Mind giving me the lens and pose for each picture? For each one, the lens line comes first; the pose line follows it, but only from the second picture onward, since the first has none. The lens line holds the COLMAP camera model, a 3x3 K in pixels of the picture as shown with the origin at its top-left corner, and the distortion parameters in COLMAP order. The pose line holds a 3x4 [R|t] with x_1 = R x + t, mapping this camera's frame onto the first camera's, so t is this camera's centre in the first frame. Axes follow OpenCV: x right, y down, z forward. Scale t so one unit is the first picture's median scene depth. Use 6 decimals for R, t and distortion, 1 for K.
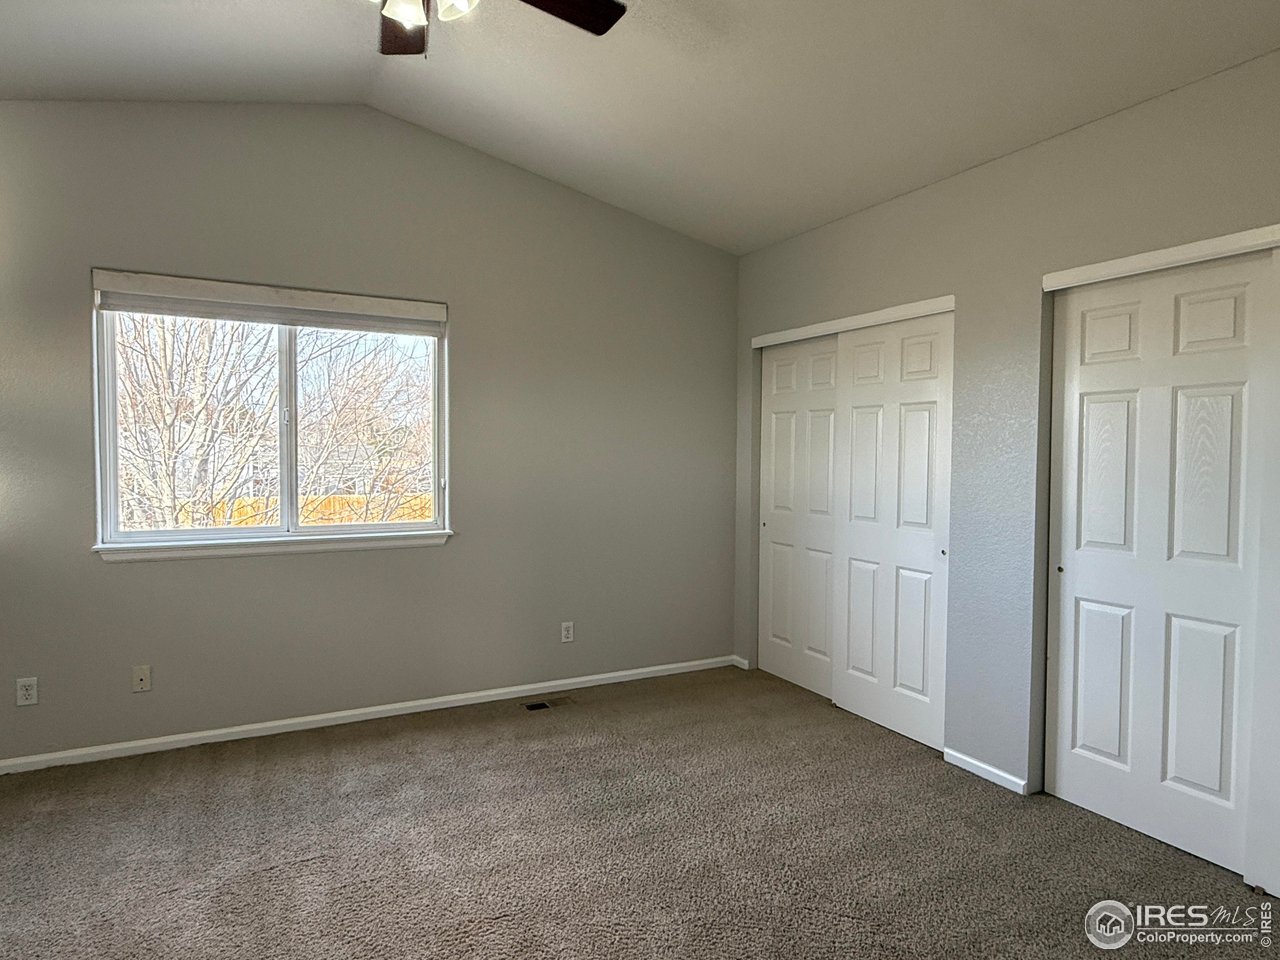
lens RADIAL K [[740.9, 0, 634.8], [0, 740.9, 479.3], [0, 0, 1]] dist [-0.004070, 0.000472]
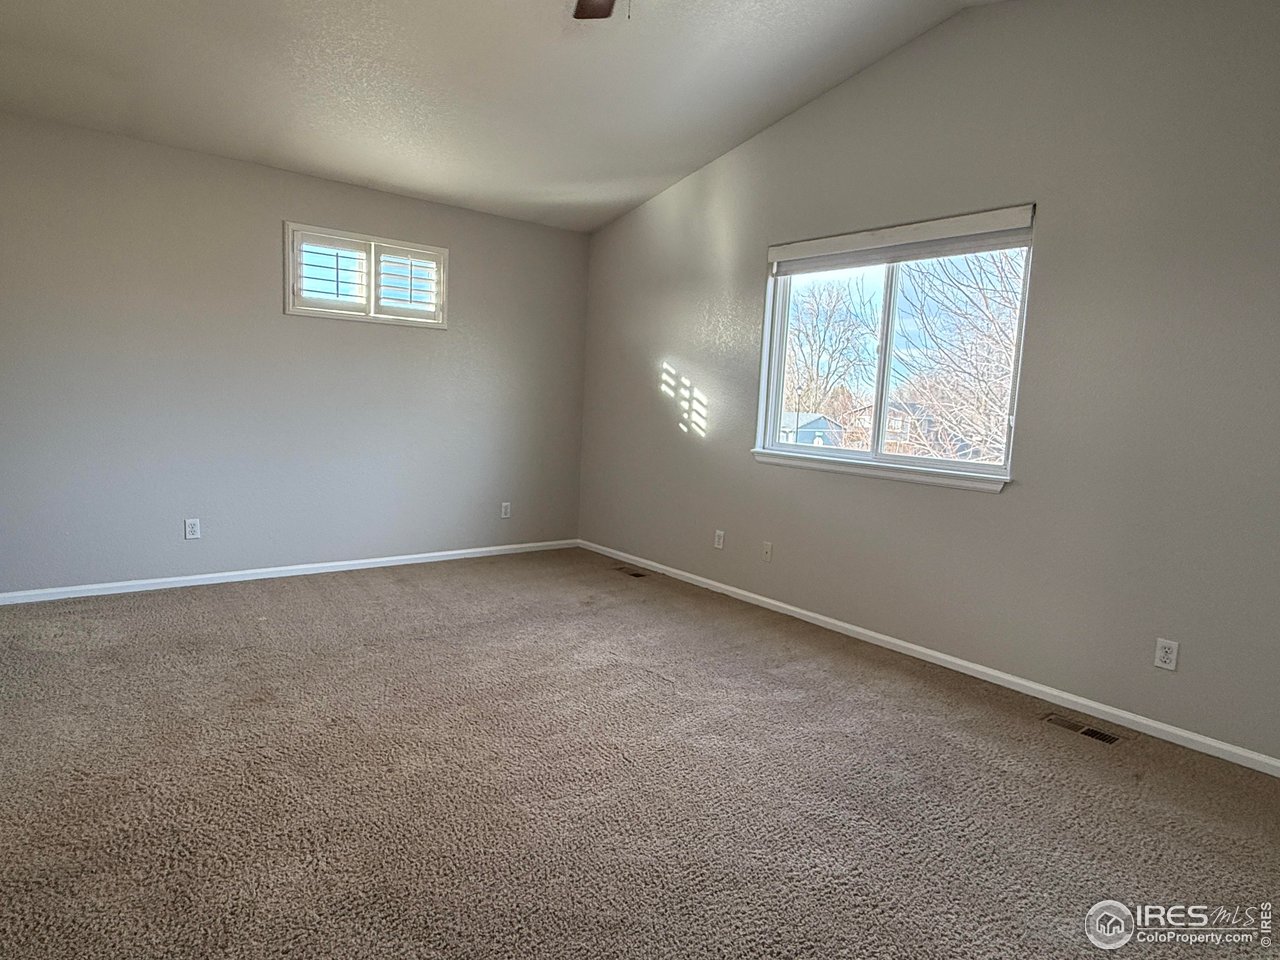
lens RADIAL K [[740.9, 0, 634.8], [0, 740.9, 479.3], [0, 0, 1]] dist [-0.004070, 0.000472]
pose [[0.193539, 0.108833, -0.975037, 0.546163], [-0.085895, 0.991892, 0.093664, 0.032303], [0.977325, 0.065623, 0.201318, 0.457556]]
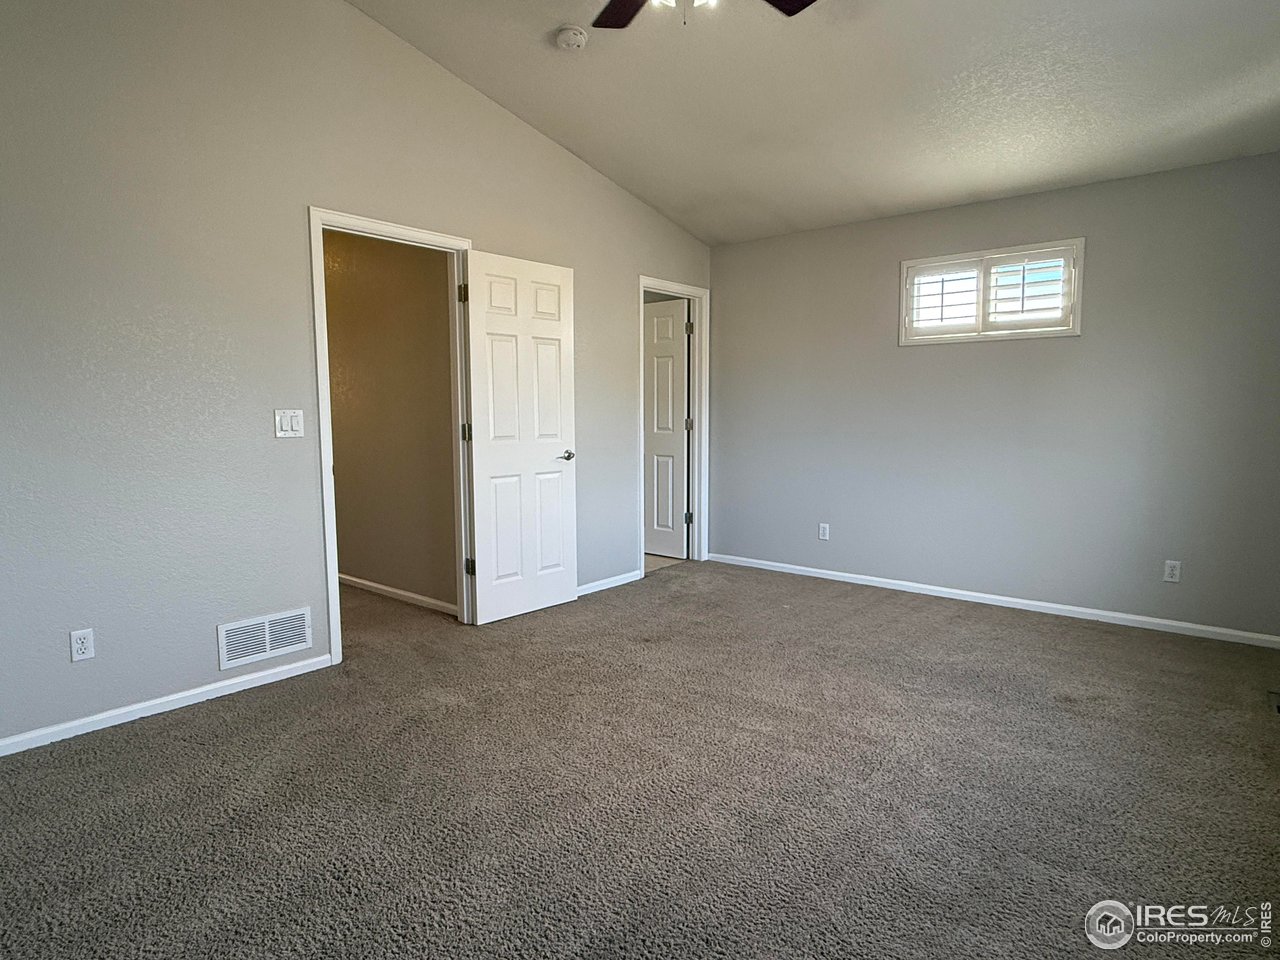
lens RADIAL K [[740.9, 0, 634.8], [0, 740.9, 479.3], [0, 0, 1]] dist [-0.004070, 0.000472]
pose [[-0.921634, 0.035747, -0.386411, 0.153245], [-0.016390, 0.991274, 0.130796, -0.005511], [0.387714, 0.126880, -0.913006, 1.210486]]
